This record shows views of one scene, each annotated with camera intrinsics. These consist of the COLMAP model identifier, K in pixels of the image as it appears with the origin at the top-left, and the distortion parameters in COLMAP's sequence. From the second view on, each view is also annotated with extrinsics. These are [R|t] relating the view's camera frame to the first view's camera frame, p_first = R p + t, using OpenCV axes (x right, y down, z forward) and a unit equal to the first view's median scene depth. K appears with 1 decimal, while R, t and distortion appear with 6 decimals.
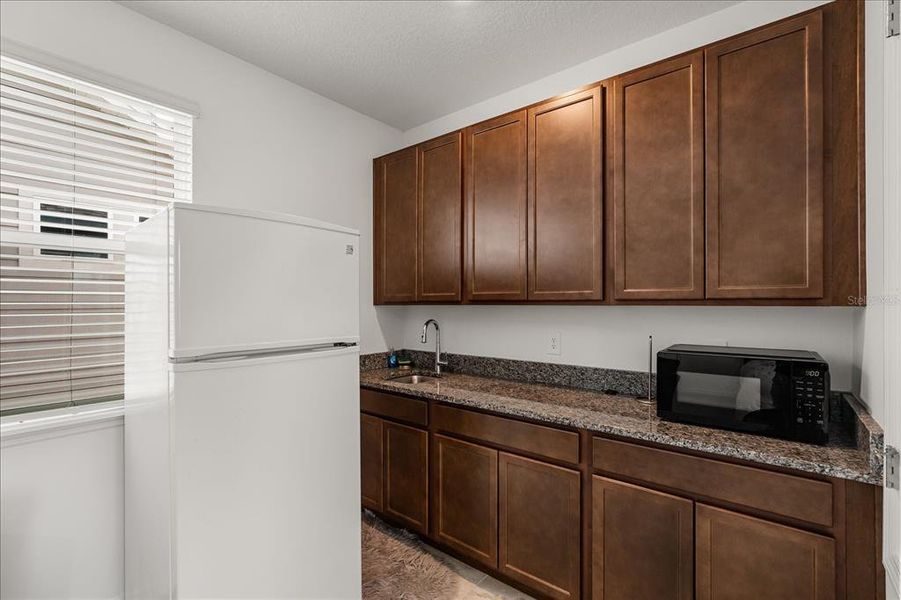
lens RADIAL K [[420.5, 0, 447.0], [0, 420.5, 303.8], [0, 0, 1]] dist [0.006217, 0.001845]
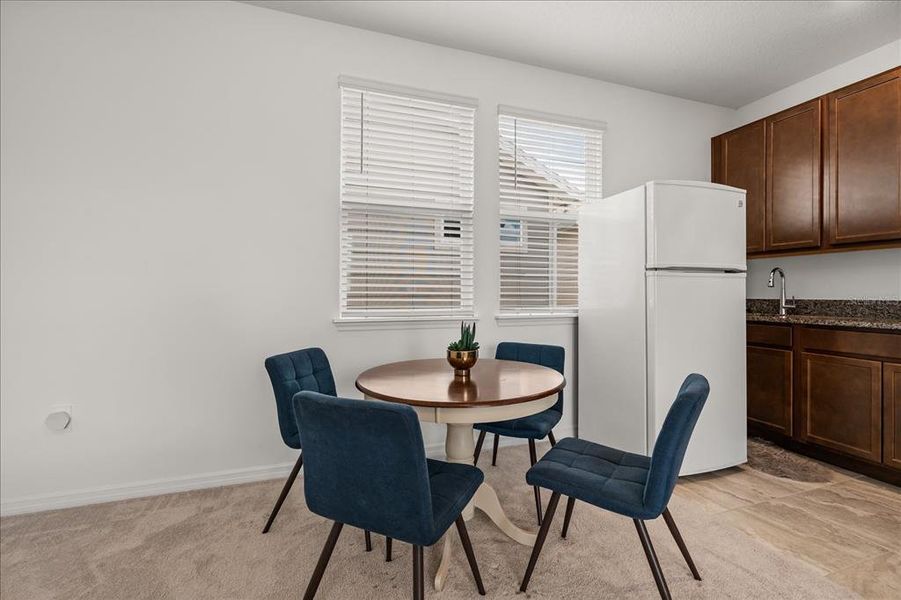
lens RADIAL K [[420.5, 0, 451.0], [0, 420.5, 290.7], [0, 0, 1]] dist [0.006217, 0.001845]
pose [[0.860577, -0.000035, -0.509321, -0.251120], [-0.003199, 0.999980, -0.005474, 0.126152], [0.509311, 0.006340, 0.860559, -0.516518]]
